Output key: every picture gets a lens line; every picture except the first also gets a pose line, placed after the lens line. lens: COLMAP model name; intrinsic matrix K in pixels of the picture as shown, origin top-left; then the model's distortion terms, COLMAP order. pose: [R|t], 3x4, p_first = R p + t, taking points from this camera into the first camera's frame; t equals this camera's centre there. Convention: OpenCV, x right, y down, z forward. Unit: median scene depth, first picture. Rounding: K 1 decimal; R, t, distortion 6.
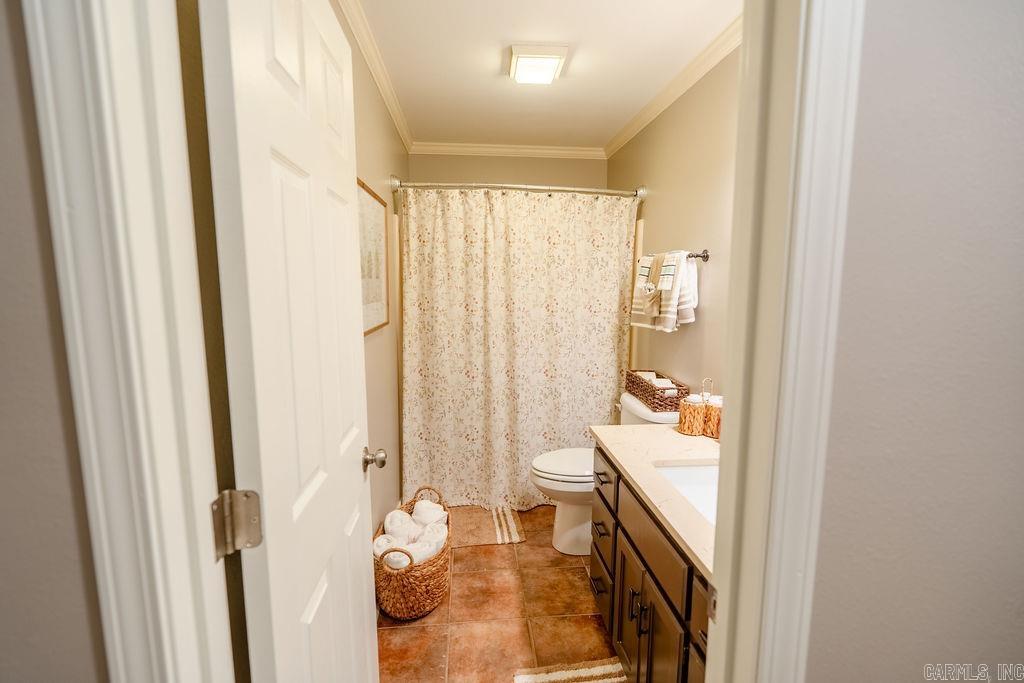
lens RADIAL K [[461.3, 0, 512.8], [0, 461.3, 340.8], [0, 0, 1]] dist [-0.004735, 0.003130]
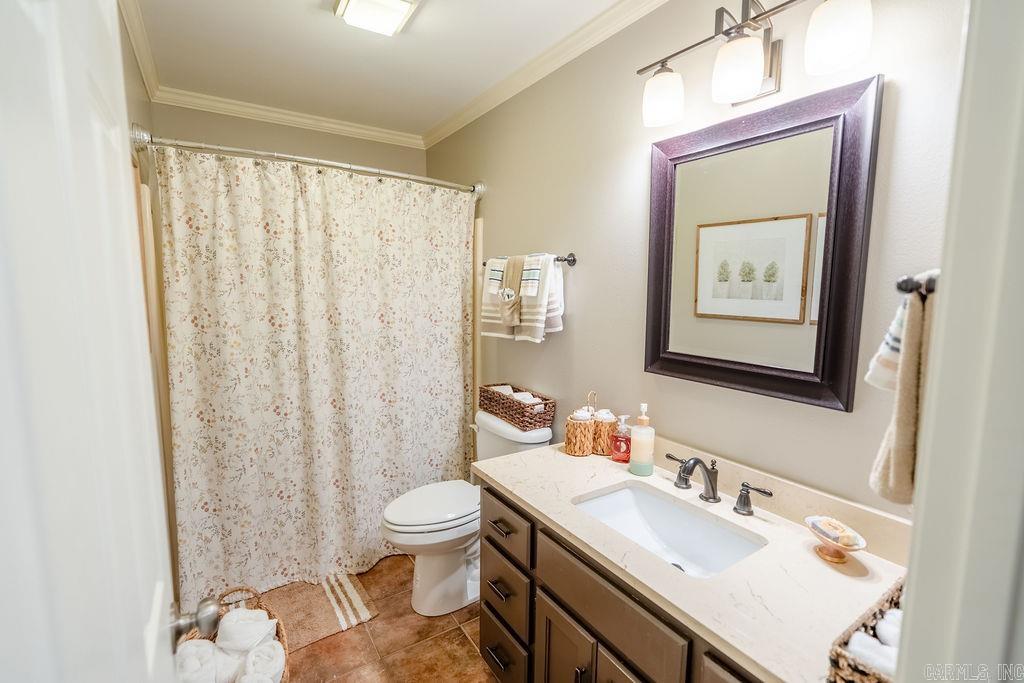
lens RADIAL K [[461.3, 0, 511.4], [0, 461.3, 340.6], [0, 0, 1]] dist [-0.004735, 0.003130]
pose [[0.887021, -0.052343, 0.458753, -0.100769], [0.054732, 0.998468, 0.008097, -0.026580], [-0.458474, 0.017926, 0.888527, 0.173584]]
